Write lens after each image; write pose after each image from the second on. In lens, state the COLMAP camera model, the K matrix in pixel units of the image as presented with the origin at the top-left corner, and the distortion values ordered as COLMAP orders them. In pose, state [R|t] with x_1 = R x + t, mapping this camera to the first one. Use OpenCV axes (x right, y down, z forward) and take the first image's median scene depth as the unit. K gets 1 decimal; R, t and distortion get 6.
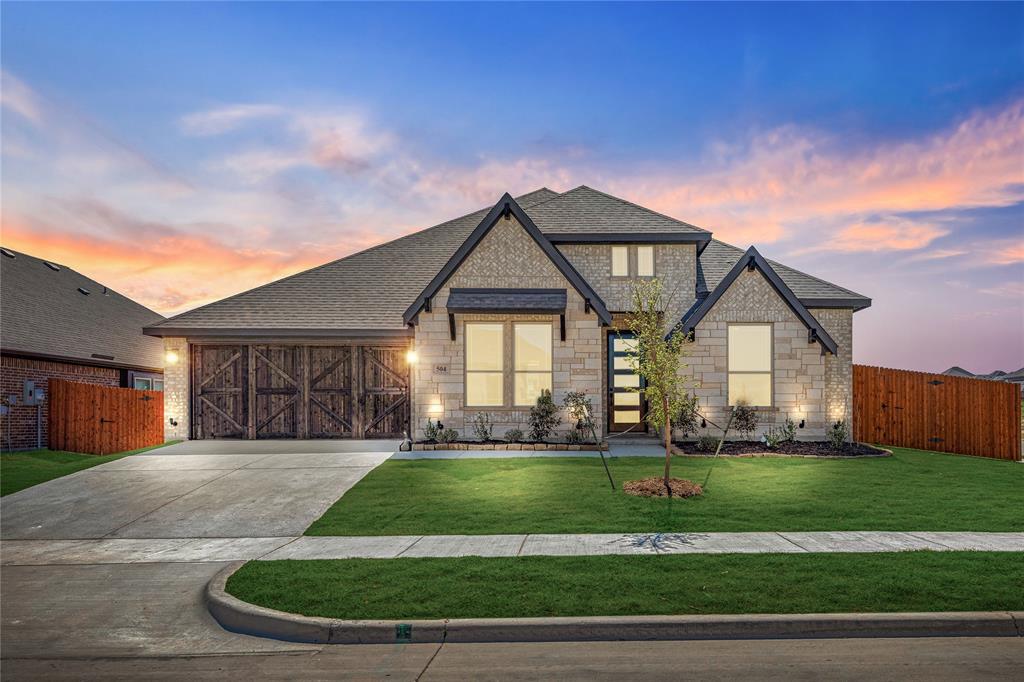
lens RADIAL K [[831.4, 0, 512.0], [0, 831.4, 341.0], [0, 0, 1]] dist [0.003590, 0.002413]
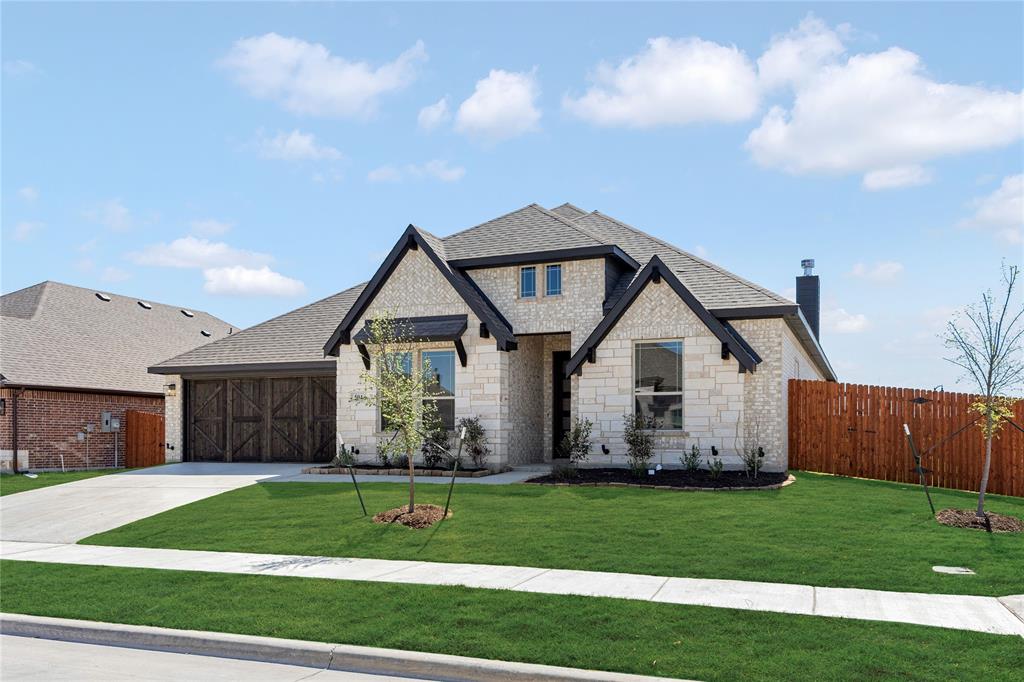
lens RADIAL K [[880.5, 0, 512.0], [0, 880.5, 341.0], [0, 0, 1]] dist [0.001562, -0.000887]
pose [[0.915892, -0.044989, -0.398896, 0.526094], [0.037727, 0.998949, -0.026041, -0.000917], [0.399648, 0.008802, 0.916626, 0.050085]]
